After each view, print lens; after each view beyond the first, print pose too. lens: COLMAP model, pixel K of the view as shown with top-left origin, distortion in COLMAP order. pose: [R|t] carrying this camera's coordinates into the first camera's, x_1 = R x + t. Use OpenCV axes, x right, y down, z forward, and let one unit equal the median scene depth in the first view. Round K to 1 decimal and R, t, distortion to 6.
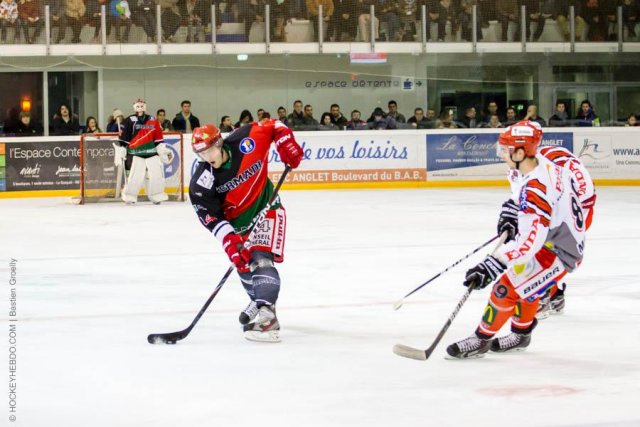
lens RADIAL K [[3248.2, 0, 319.5], [0, 3248.2, 212.7], [0, 0, 1]] dist [0.202399, 0.240249]
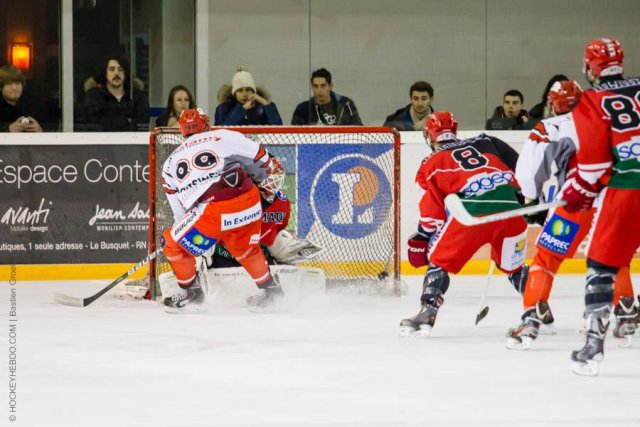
lens RADIAL K [[3248.2, 0, 319.5], [0, 3248.2, 212.7], [0, 0, 1]] dist [0.202399, 0.240249]
pose [[0.999315, 0.018651, -0.031976, -0.038866], [-0.018912, 0.999790, -0.007879, -0.010644], [0.031822, 0.008478, 0.999458, 0.590217]]
